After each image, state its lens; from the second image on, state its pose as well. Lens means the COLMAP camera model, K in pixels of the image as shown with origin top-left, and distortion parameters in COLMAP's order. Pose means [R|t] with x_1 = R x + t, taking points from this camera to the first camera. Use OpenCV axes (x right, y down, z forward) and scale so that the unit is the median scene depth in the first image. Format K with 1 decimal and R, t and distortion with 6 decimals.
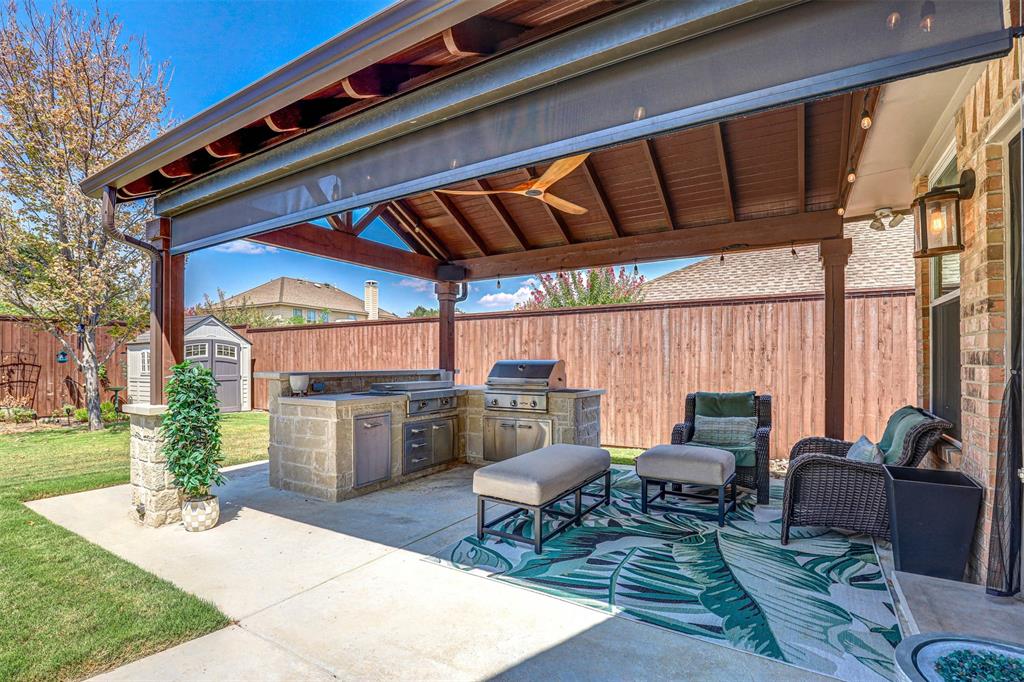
lens RADIAL K [[469.3, 0, 516.1], [0, 469.3, 347.1], [0, 0, 1]] dist [-0.027984, 0.000244]
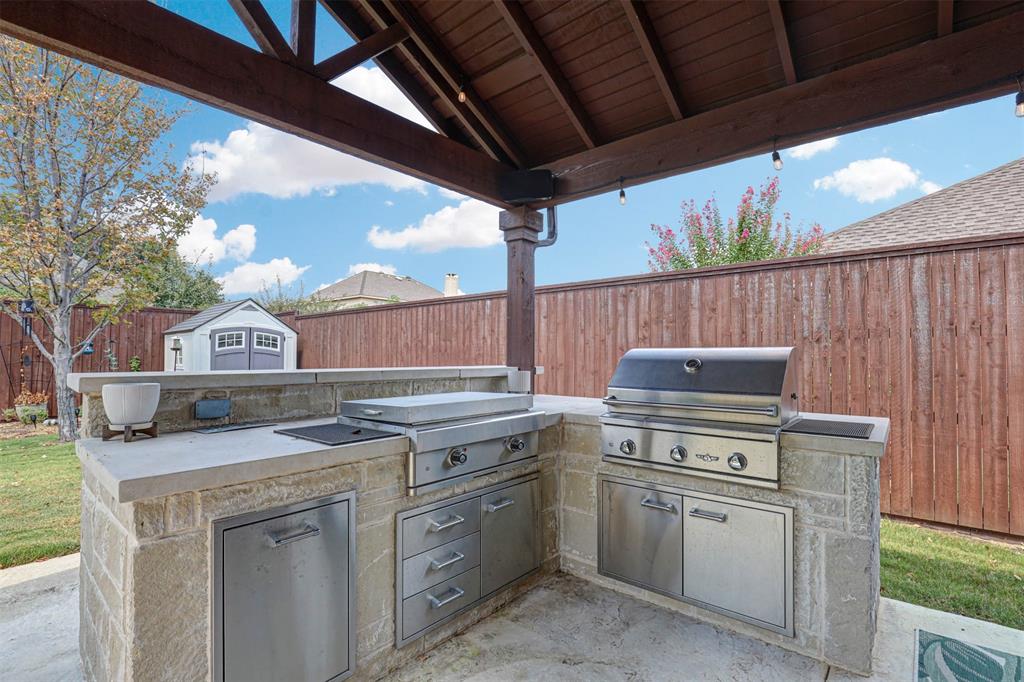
lens RADIAL K [[469.3, 0, 516.1], [0, 469.3, 347.1], [0, 0, 1]] dist [-0.027984, 0.000244]
pose [[0.985073, 0.001228, -0.172132, -0.050300], [0.000930, 0.999922, 0.012460, 0.015088], [0.172134, -0.012434, 0.984995, 0.395135]]
